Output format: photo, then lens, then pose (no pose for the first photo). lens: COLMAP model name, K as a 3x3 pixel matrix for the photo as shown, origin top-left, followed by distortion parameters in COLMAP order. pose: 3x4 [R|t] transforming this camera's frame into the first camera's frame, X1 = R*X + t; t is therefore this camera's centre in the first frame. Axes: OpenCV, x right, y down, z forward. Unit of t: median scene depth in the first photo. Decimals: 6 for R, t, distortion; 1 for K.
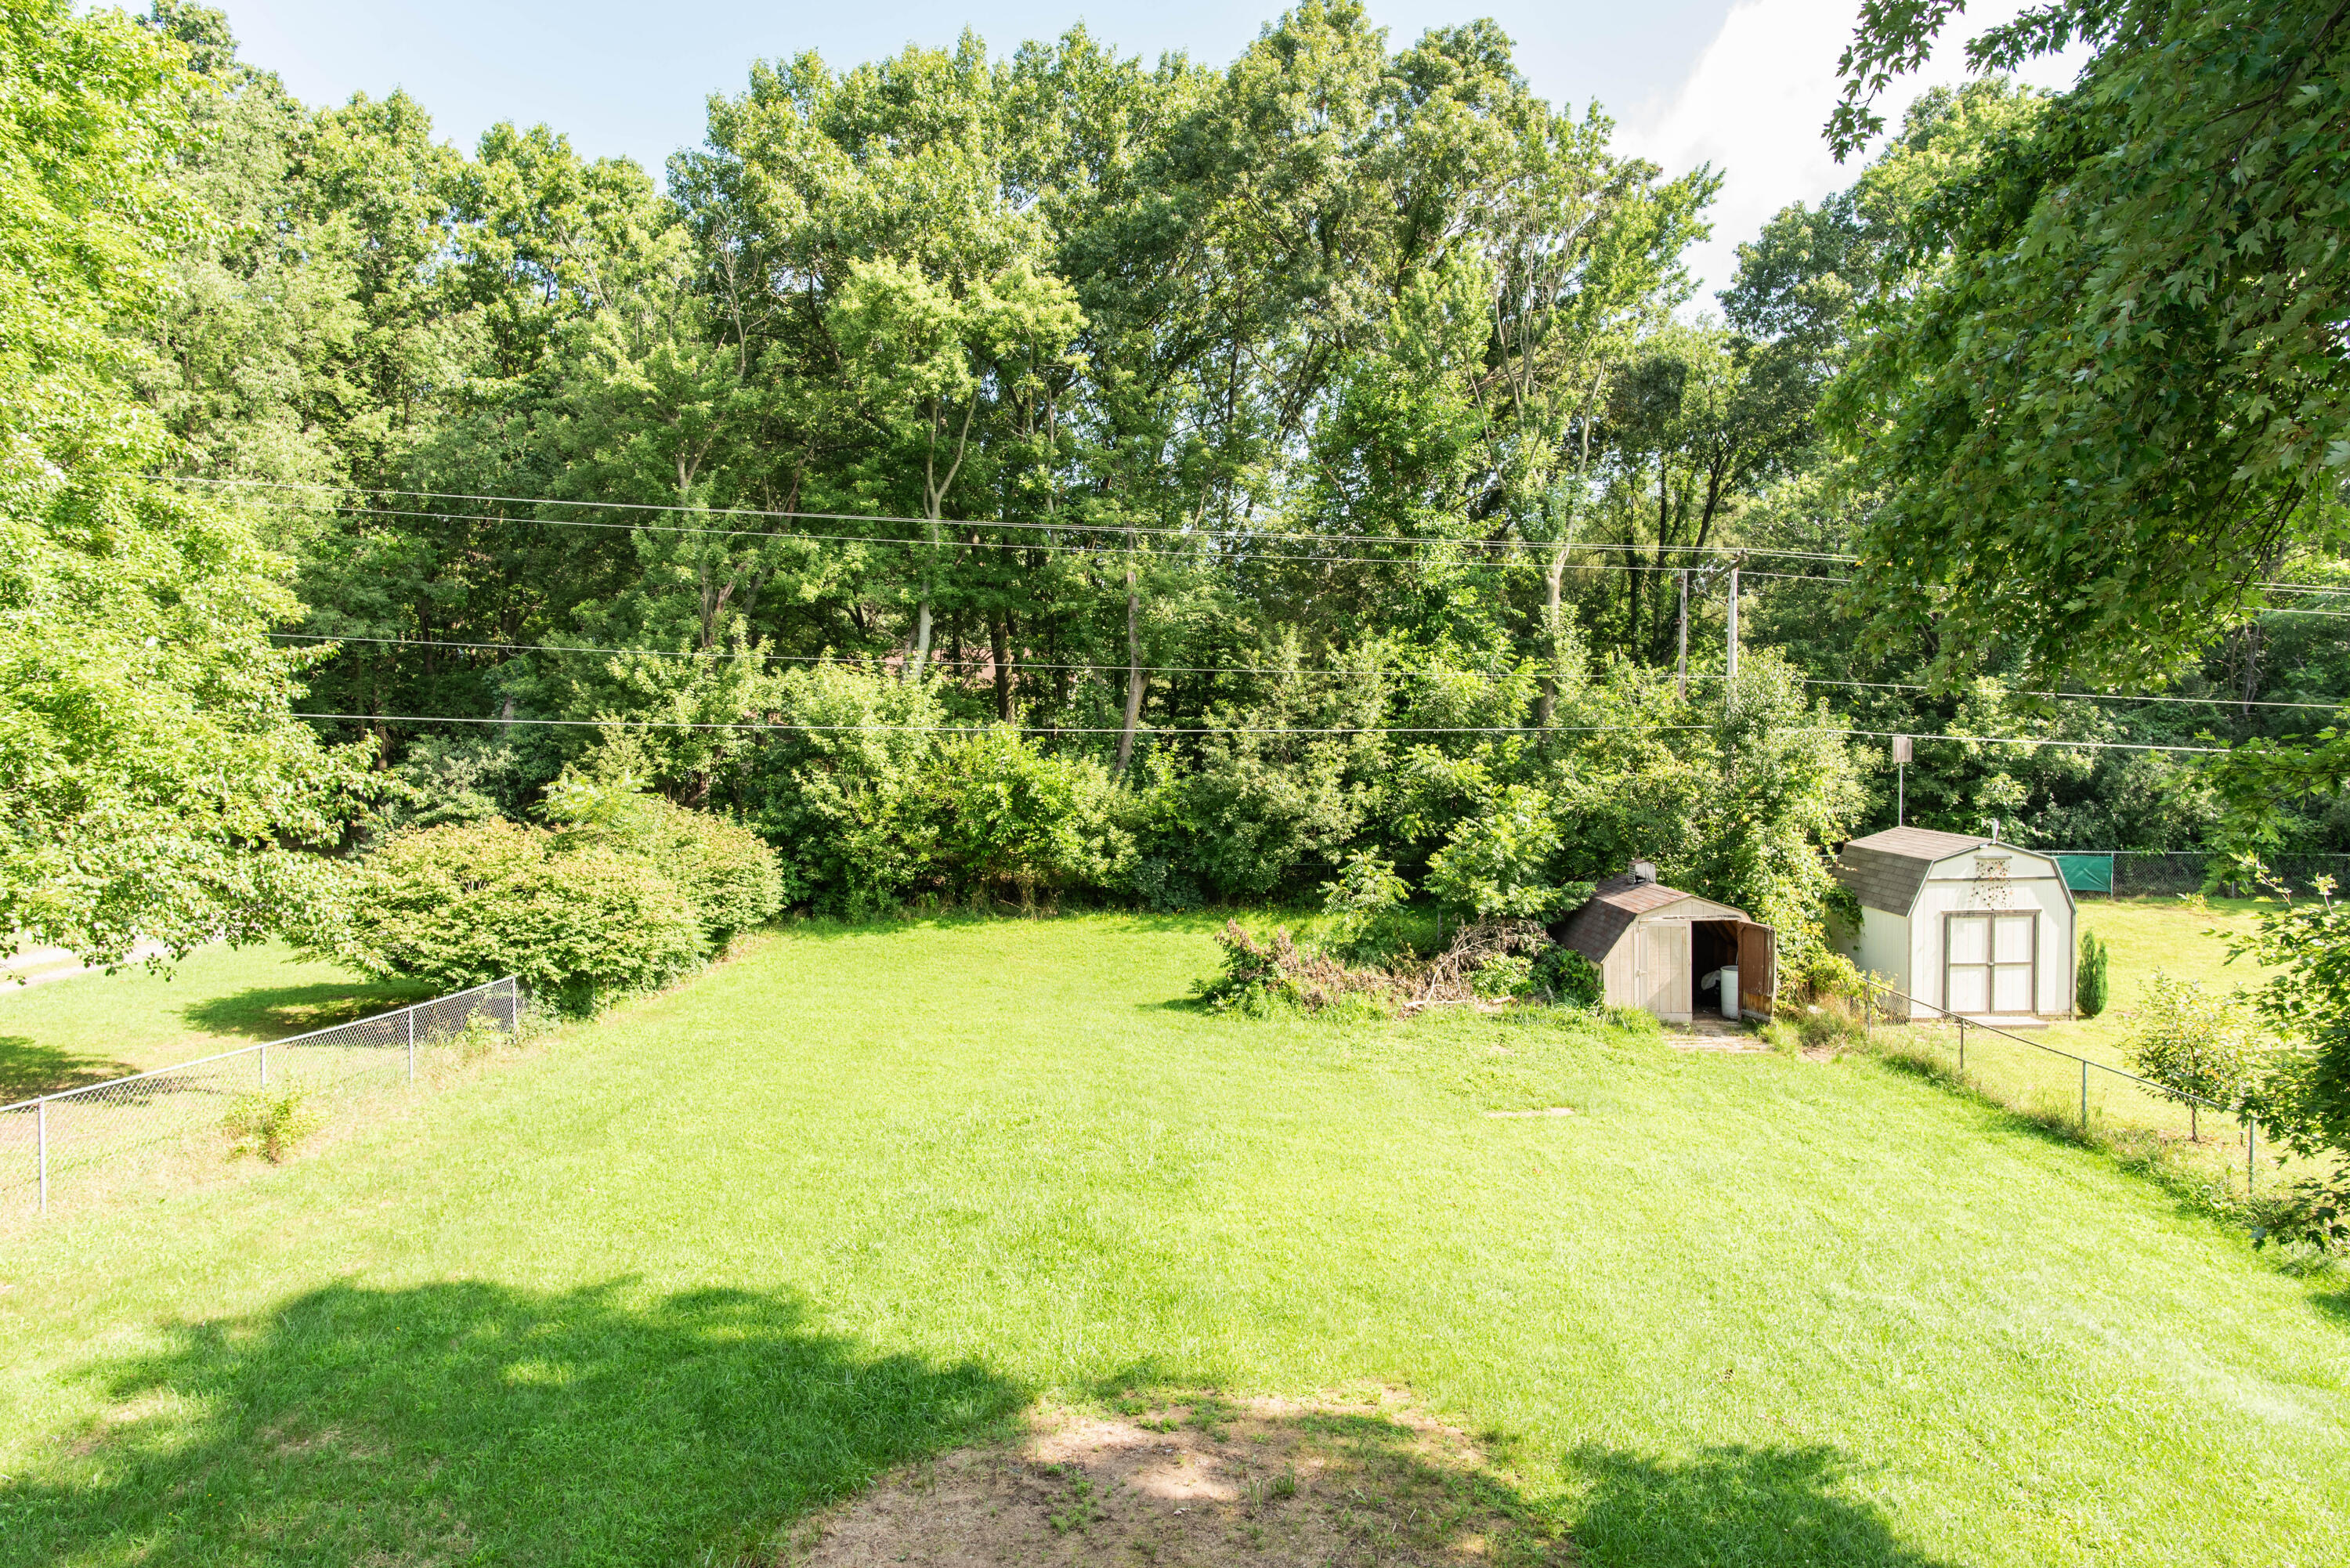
lens RADIAL K [[1345.7, 0, 1172.7], [0, 1345.7, 782.5], [0, 0, 1]] dist [-0.010749, 0.002758]
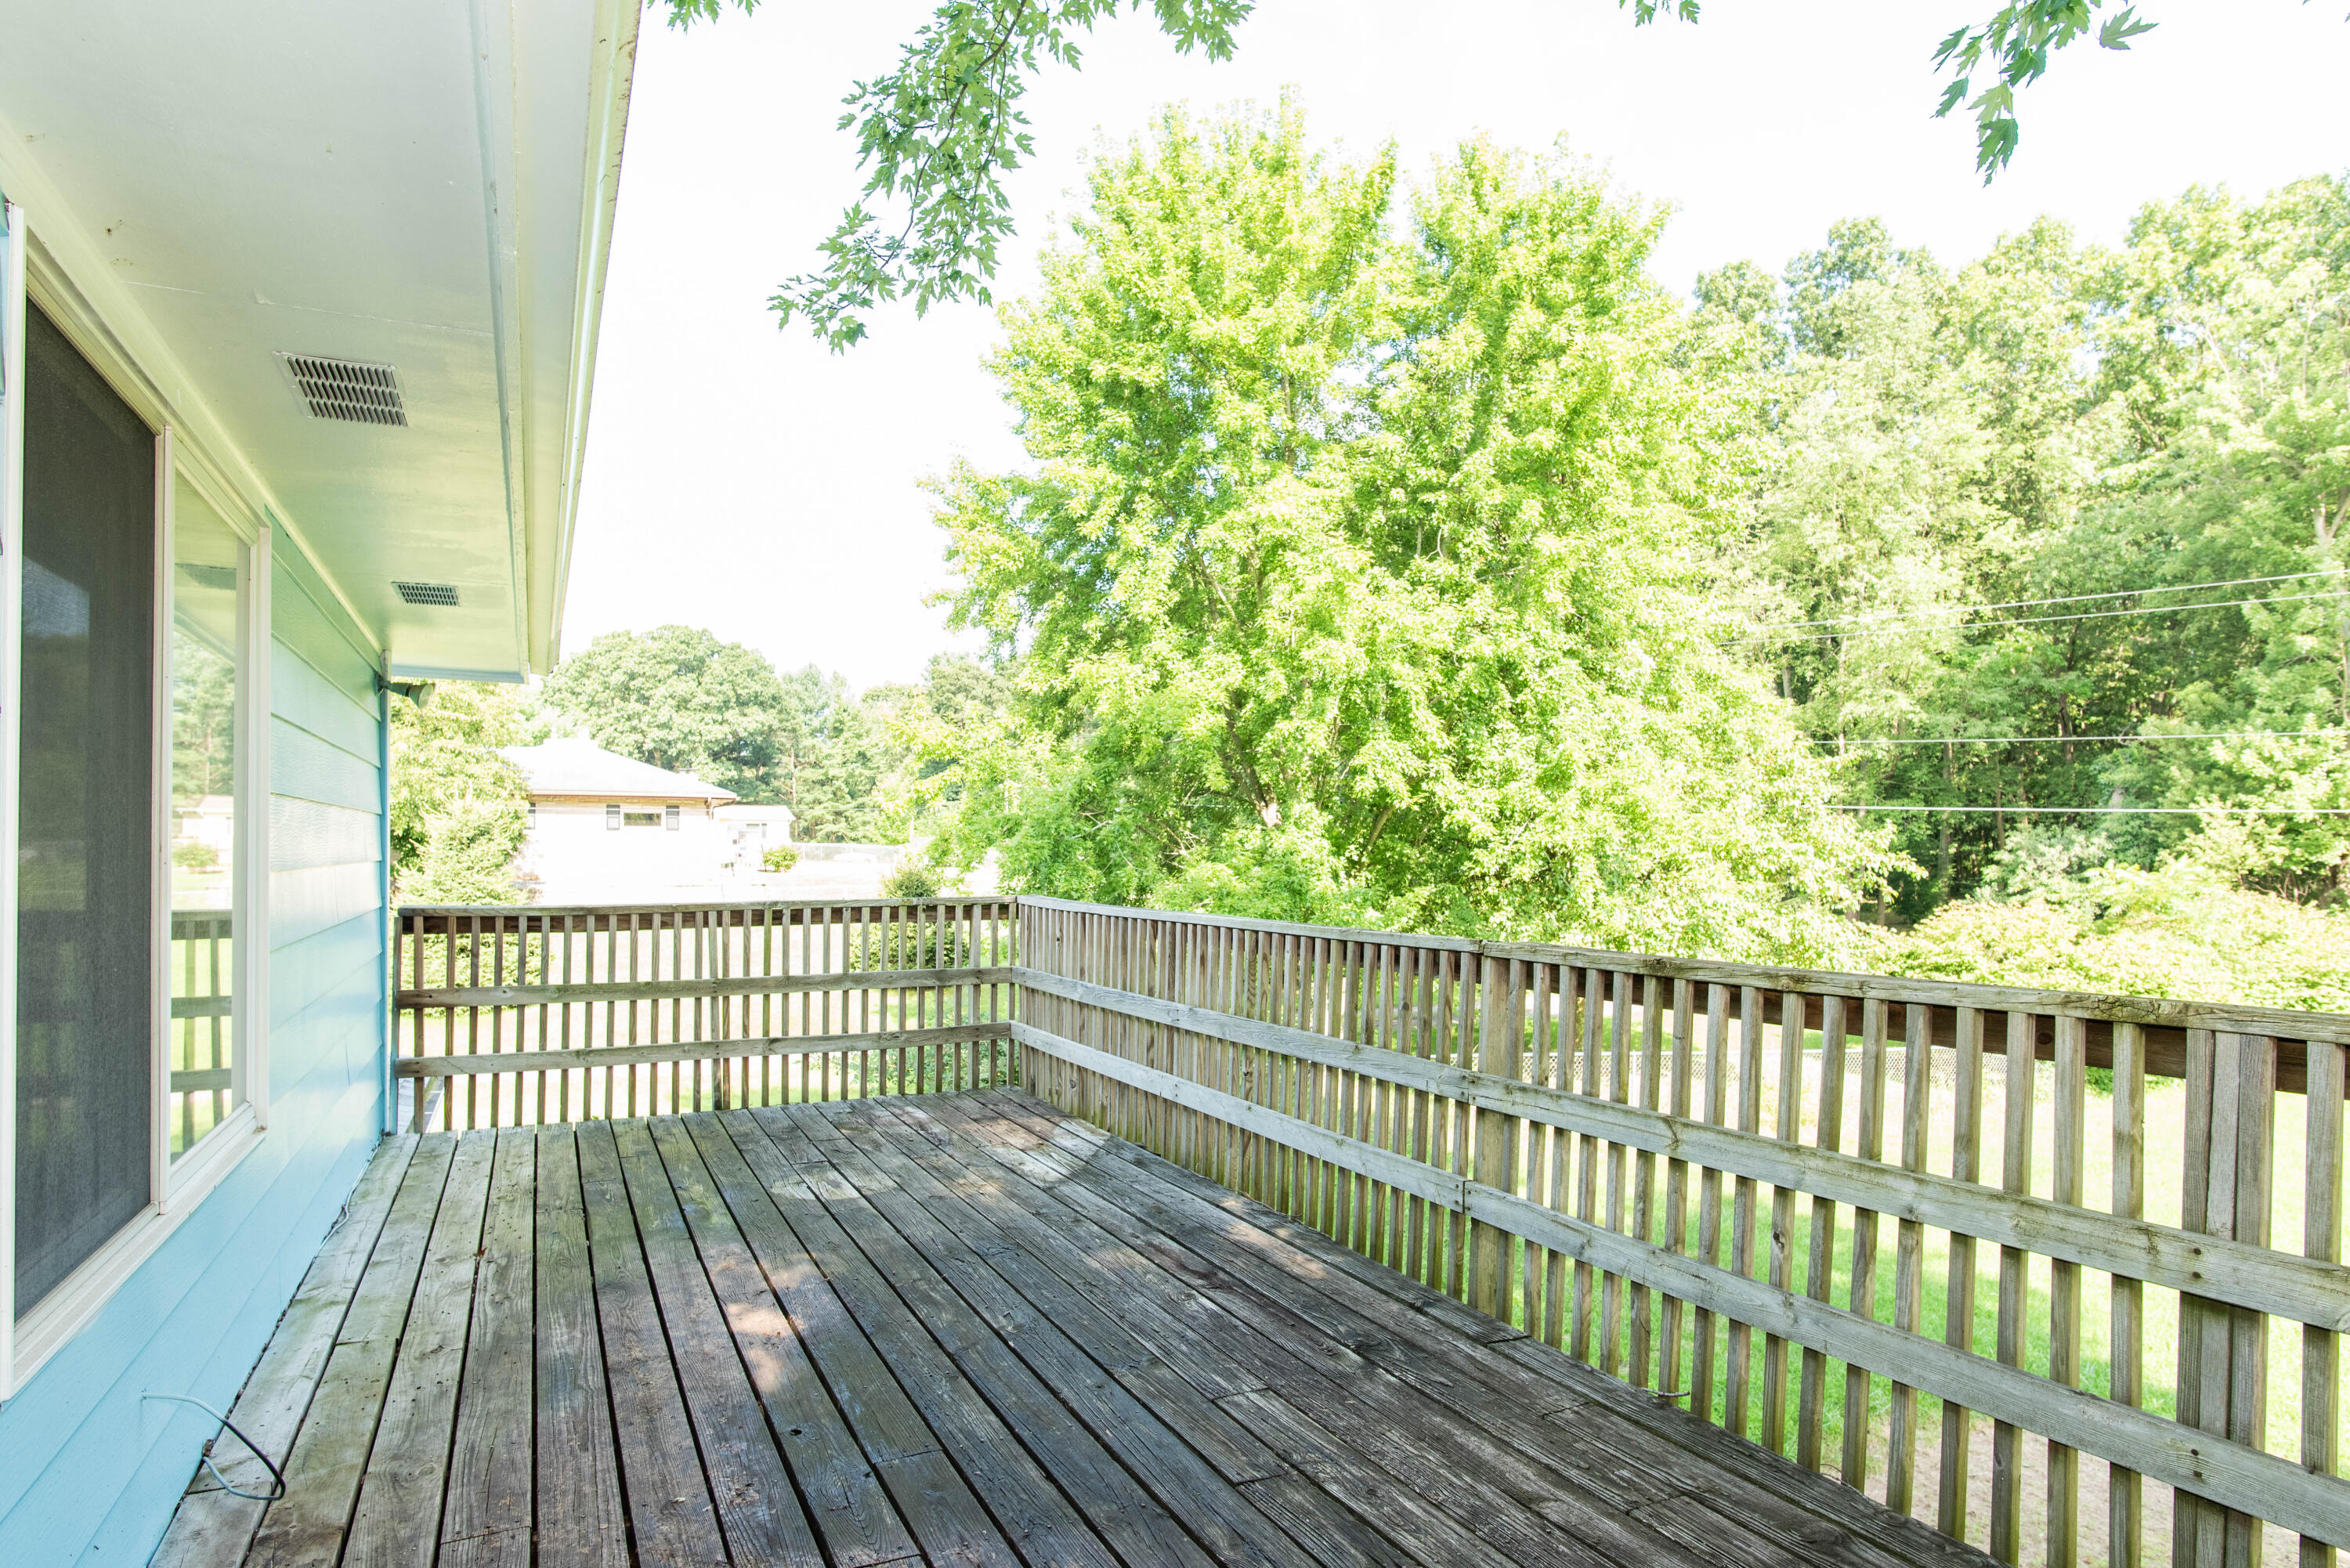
lens RADIAL K [[1345.7, 0, 1163.0], [0, 1345.7, 850.7], [0, 0, 1]] dist [-0.010749, 0.002758]
pose [[0.408865, 0.010166, -0.912538, 0.145893], [-0.024877, 0.999691, -0.000009, 0.003233], [0.912256, 0.022705, 0.408992, -0.068277]]
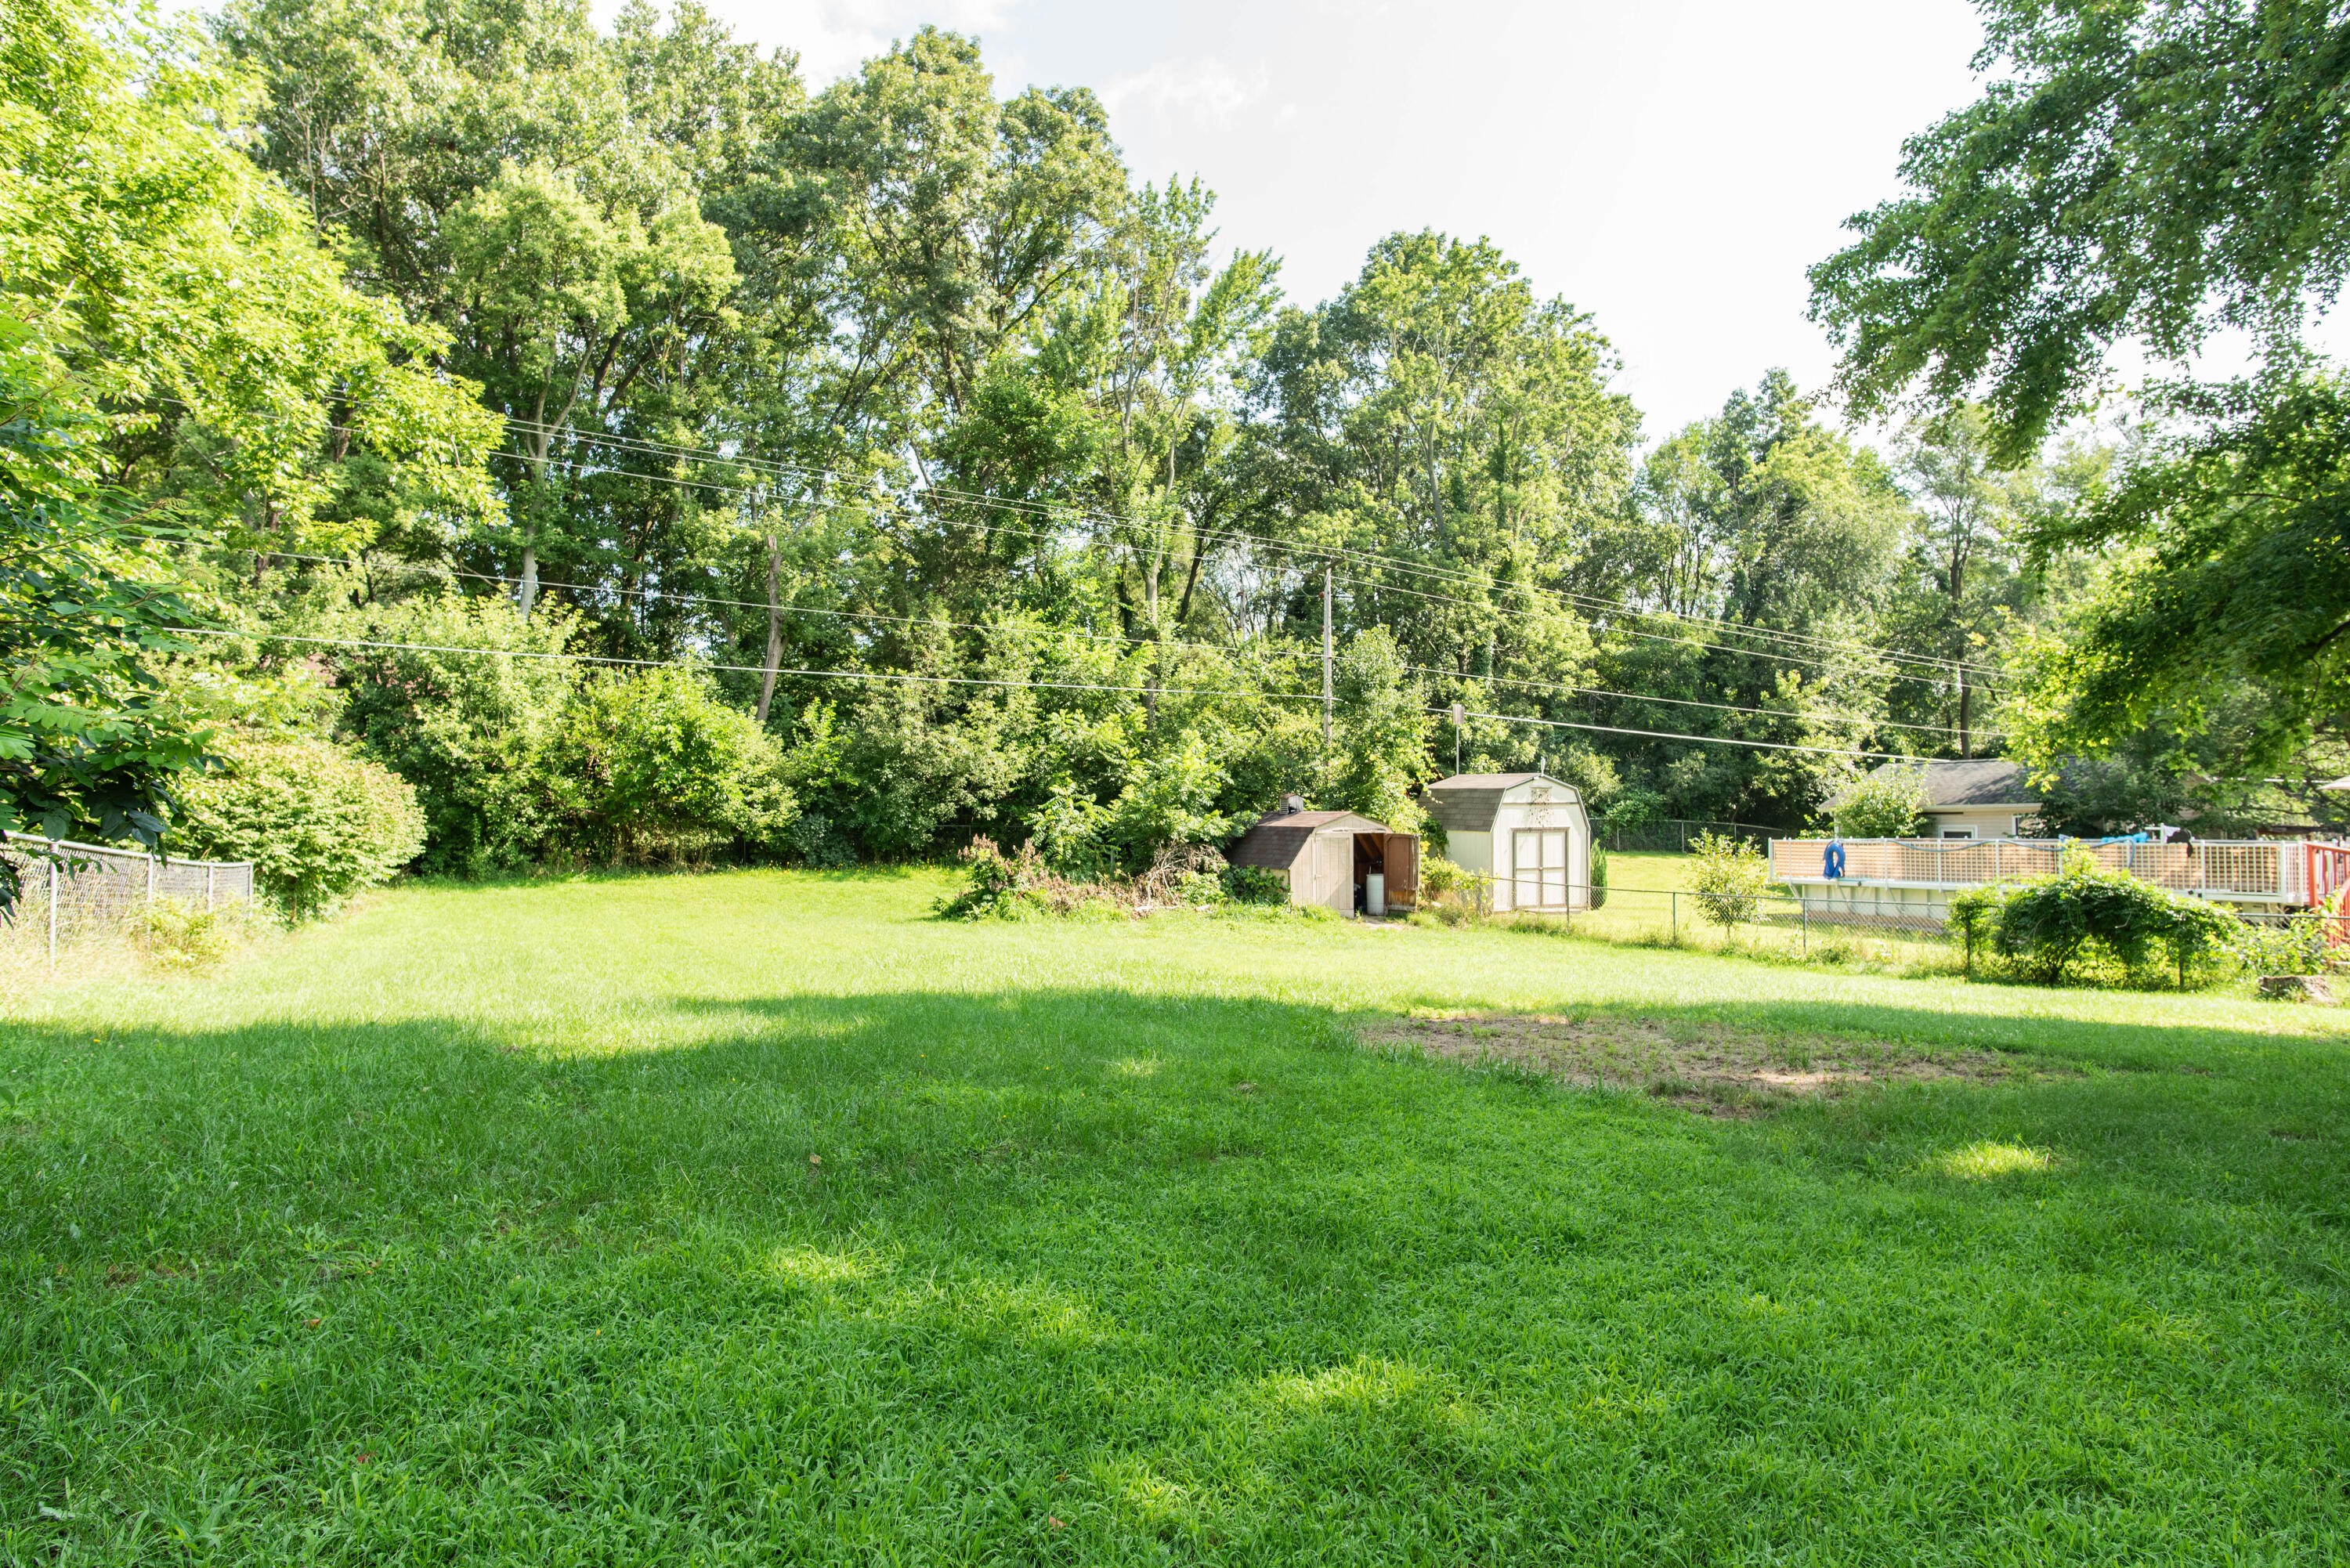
lens RADIAL K [[1345.7, 0, 1171.4], [0, 1345.7, 781.8], [0, 0, 1]] dist [-0.010749, 0.002758]
pose [[0.892559, 0.021588, 0.450413, -0.227792], [0.006014, 0.998195, -0.059760, 0.094568], [-0.450890, 0.056048, 0.890818, -0.009659]]
